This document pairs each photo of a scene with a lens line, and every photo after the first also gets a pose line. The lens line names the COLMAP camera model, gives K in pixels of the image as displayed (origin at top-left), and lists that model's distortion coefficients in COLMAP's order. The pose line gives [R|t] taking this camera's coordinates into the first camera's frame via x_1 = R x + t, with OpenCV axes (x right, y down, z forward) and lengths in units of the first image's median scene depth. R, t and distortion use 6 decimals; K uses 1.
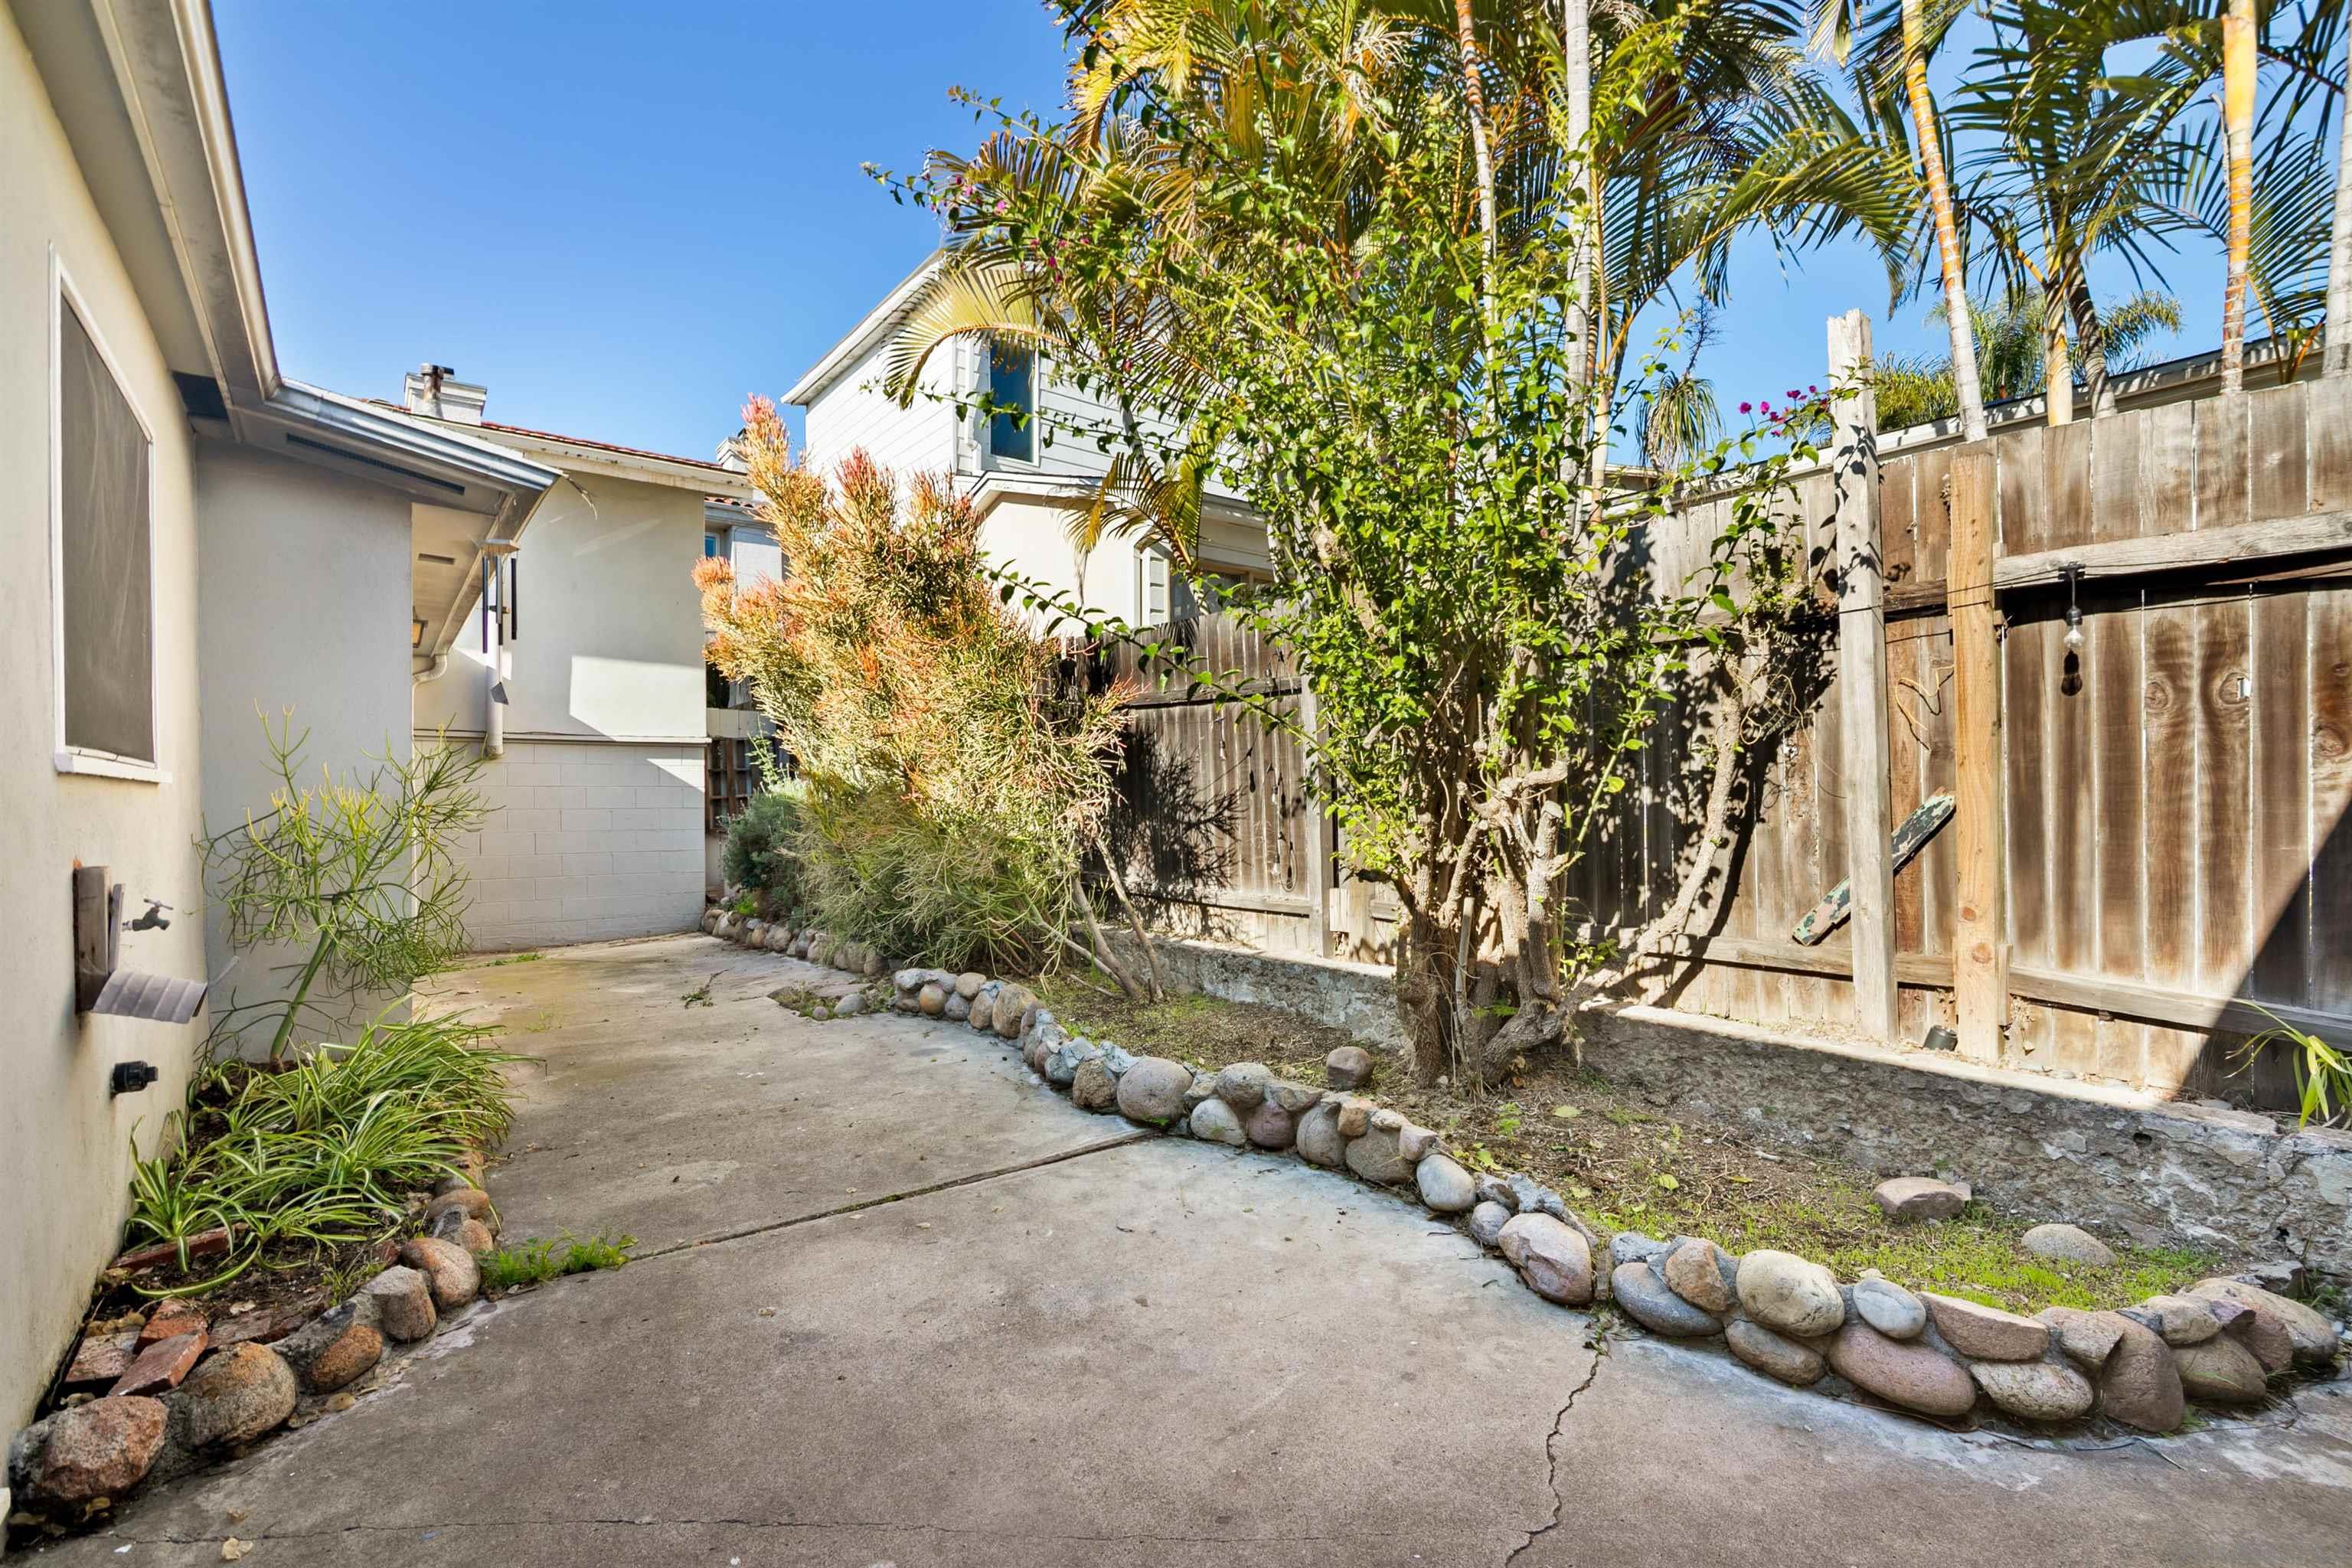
lens RADIAL K [[1075.0, 0, 1189.4], [0, 1075.0, 797.6], [0, 0, 1]] dist [0.001535, 0.000679]
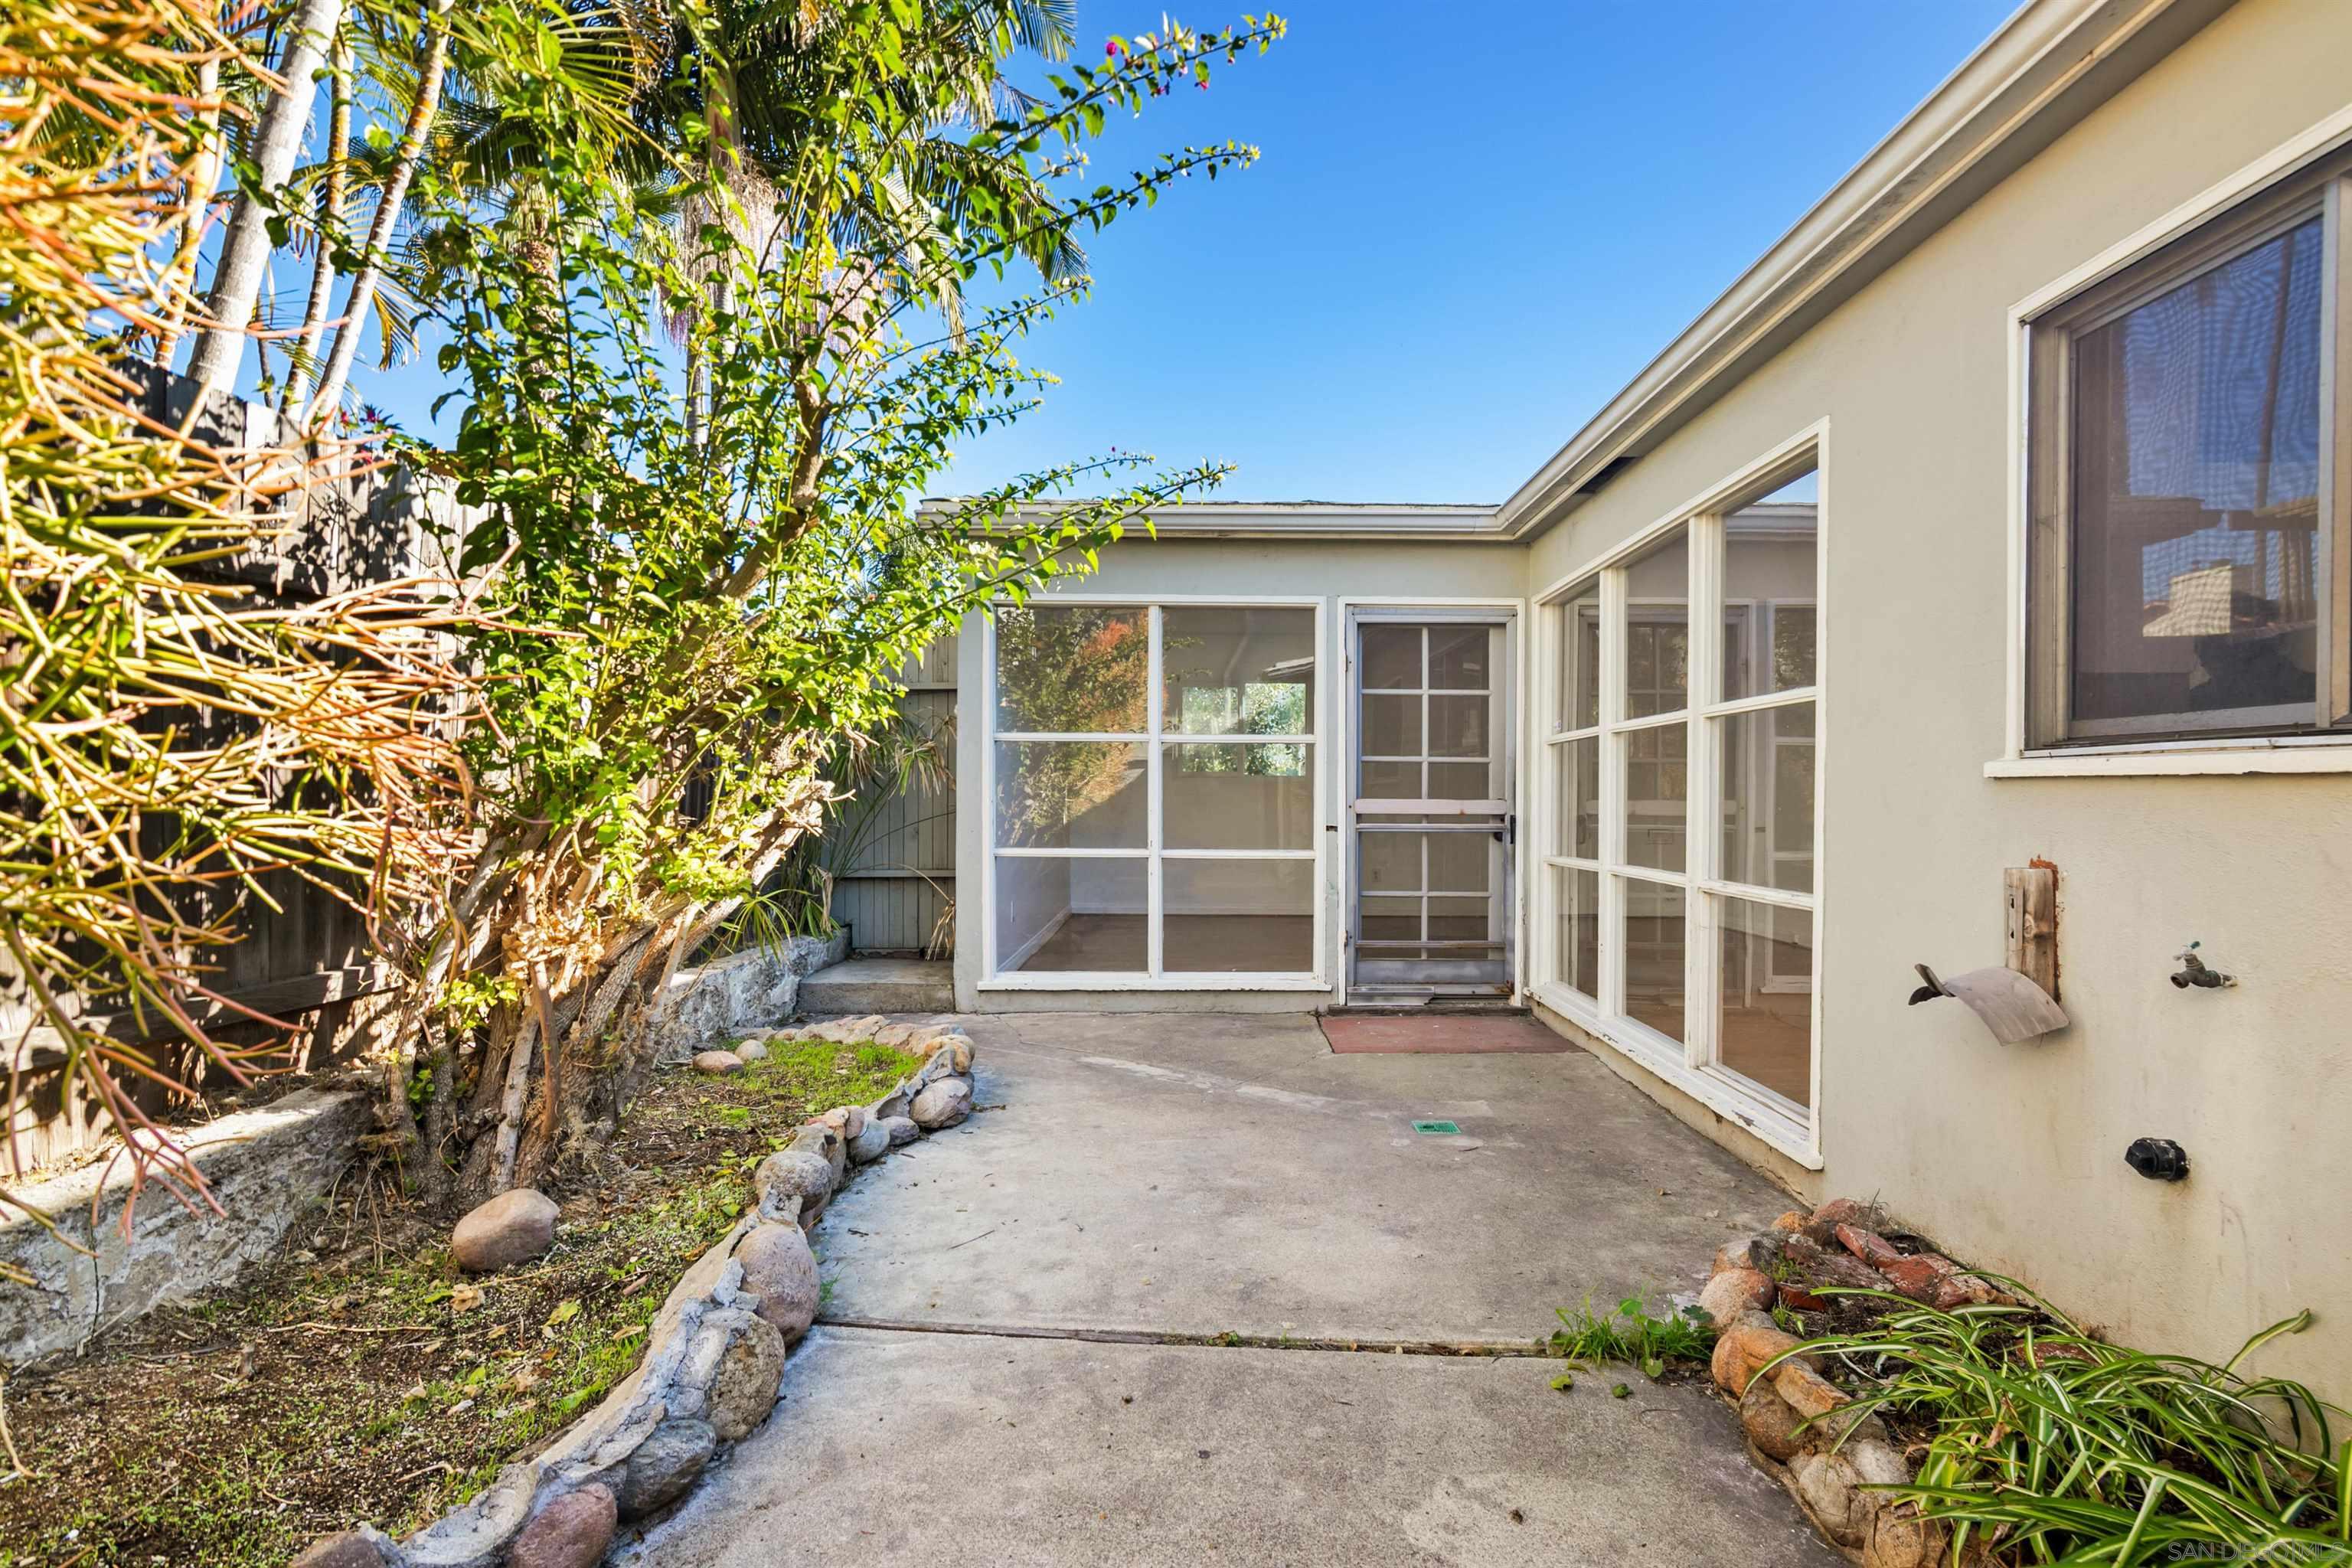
lens RADIAL K [[1131.8, 0, 1210.7], [0, 1131.8, 801.9], [0, 0, 1]] dist [0.009648, 0.000307]
pose [[-0.794352, -0.003156, 0.607449, -0.751354], [-0.000028, 0.999987, 0.005160, -0.002475], [-0.607458, 0.004082, -0.794342, 1.656412]]
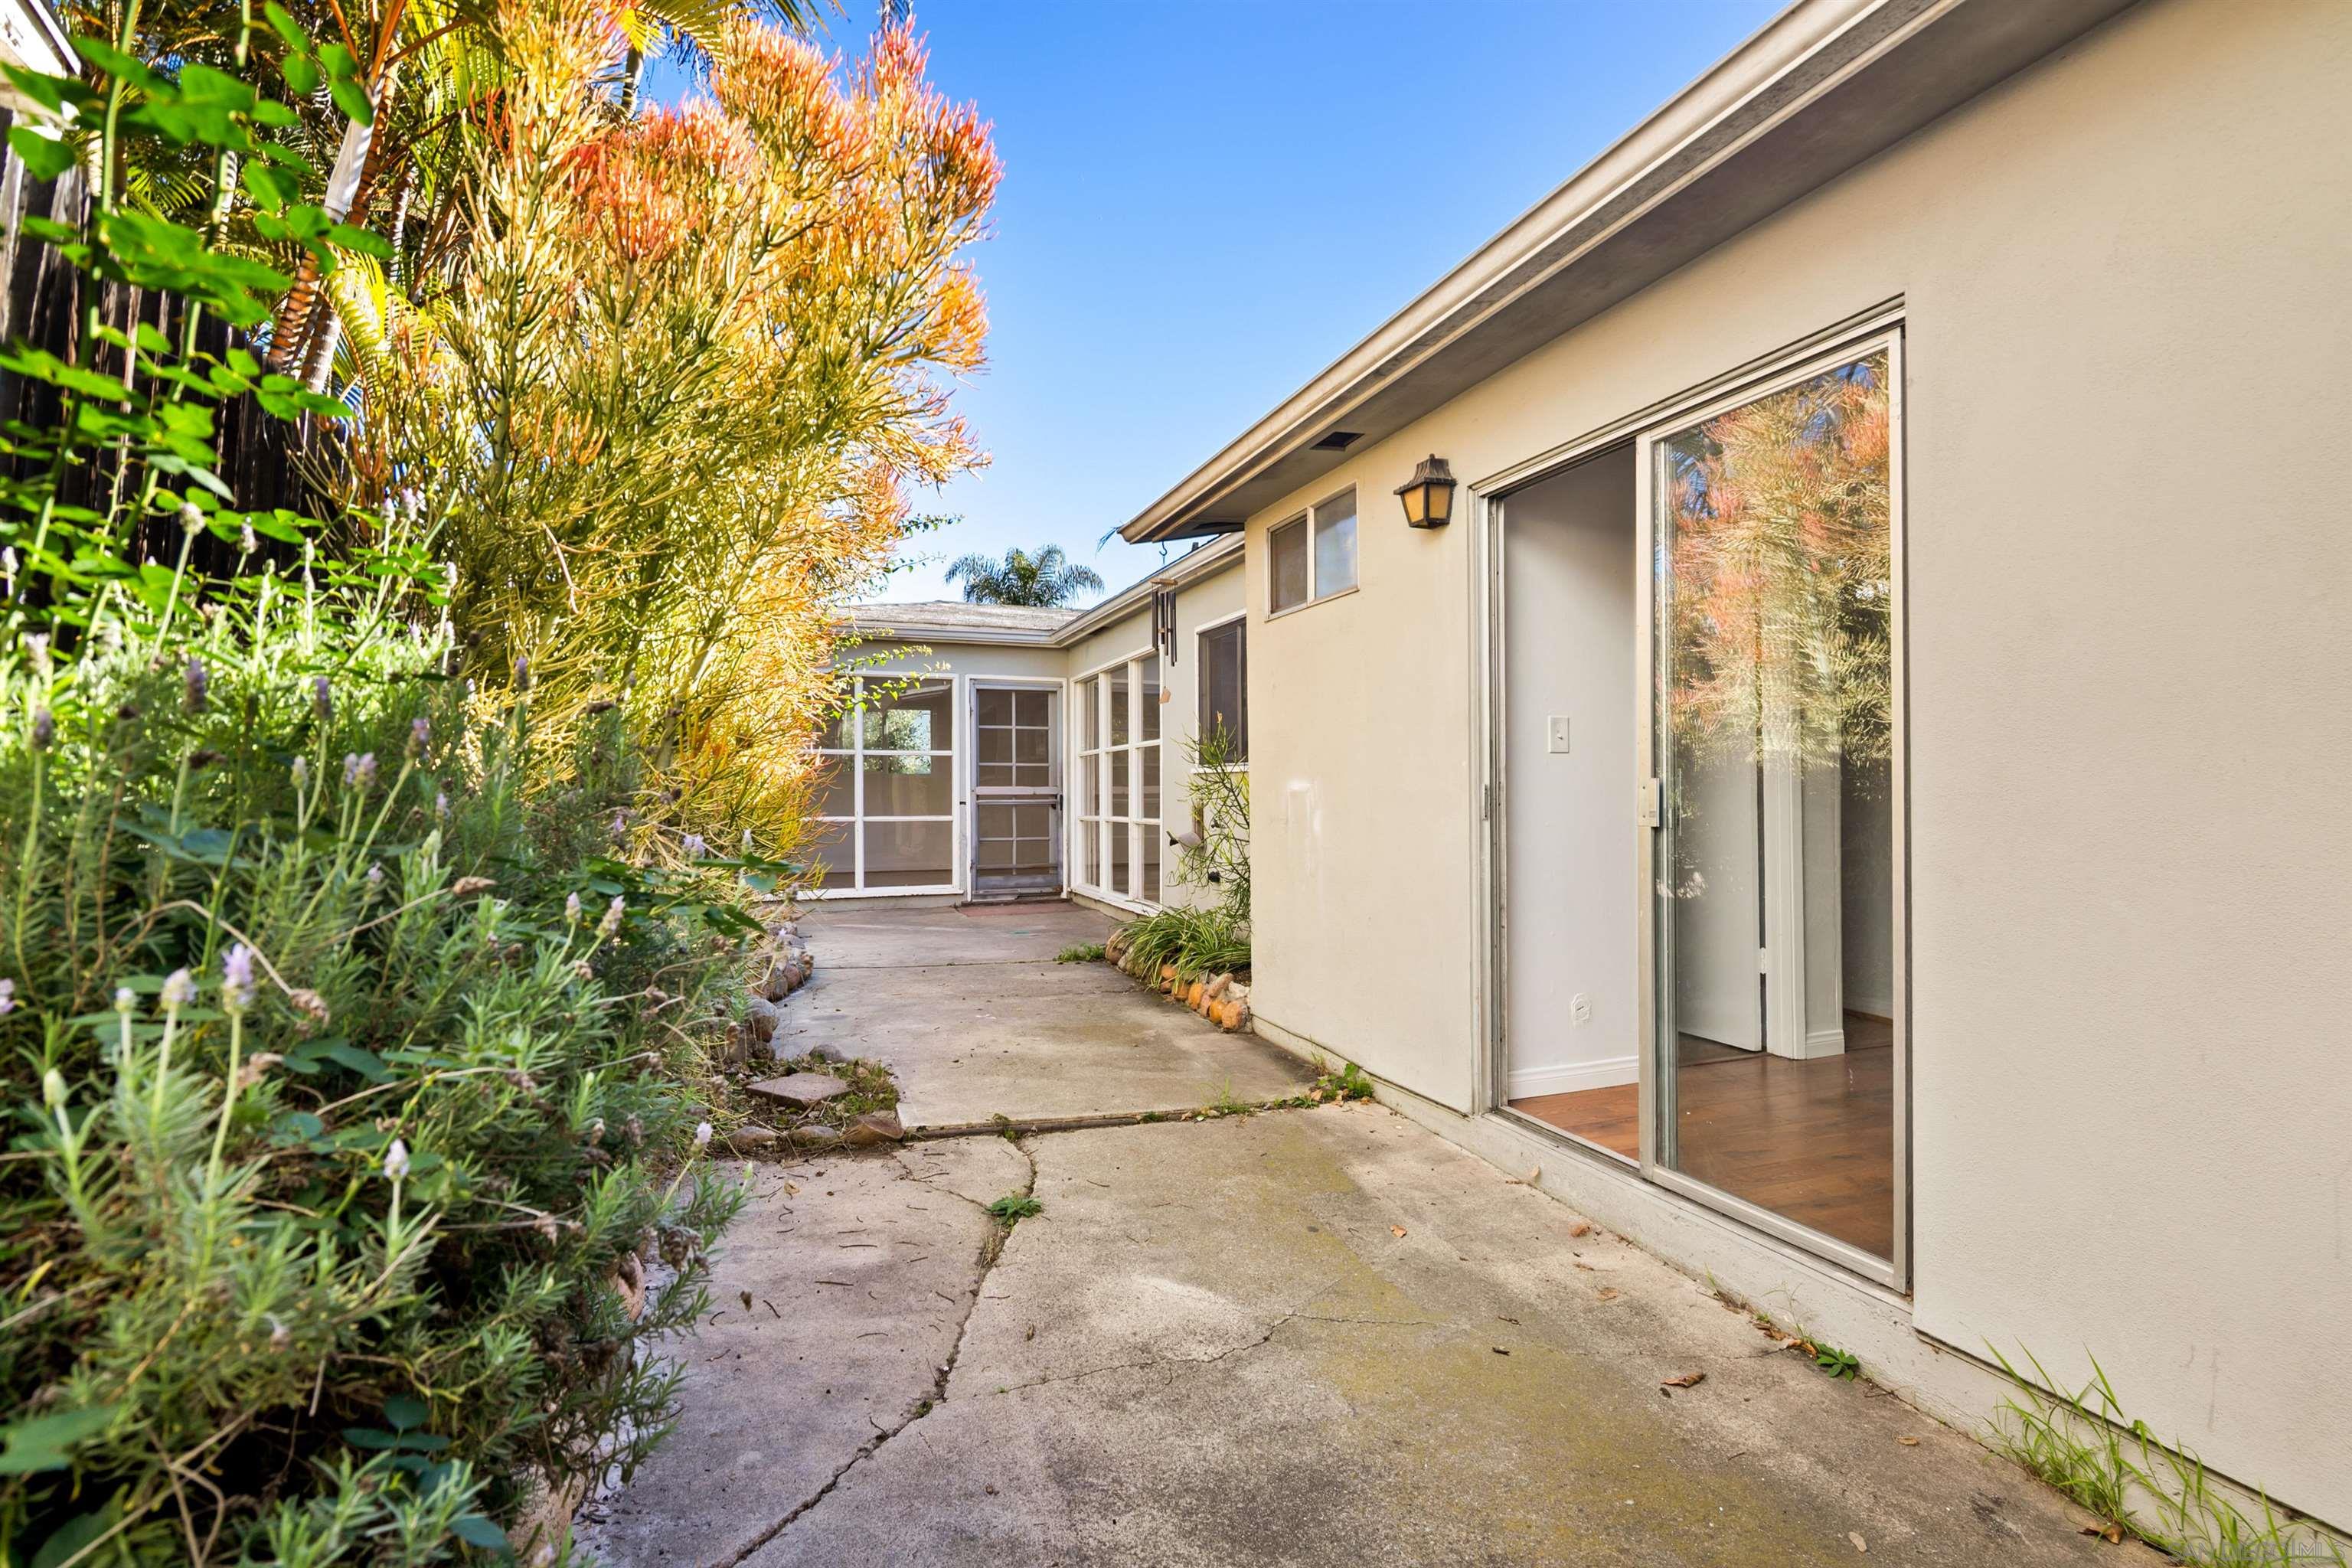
lens RADIAL K [[1131.8, 0, 1175.6], [0, 1131.8, 778.3], [0, 0, 1]] dist [0.009648, 0.000307]
pose [[-0.946275, 0.013306, 0.323090, -1.495059], [0.009175, 0.999856, -0.014306, 0.033382], [-0.323233, -0.010573, -0.946260, 3.096806]]
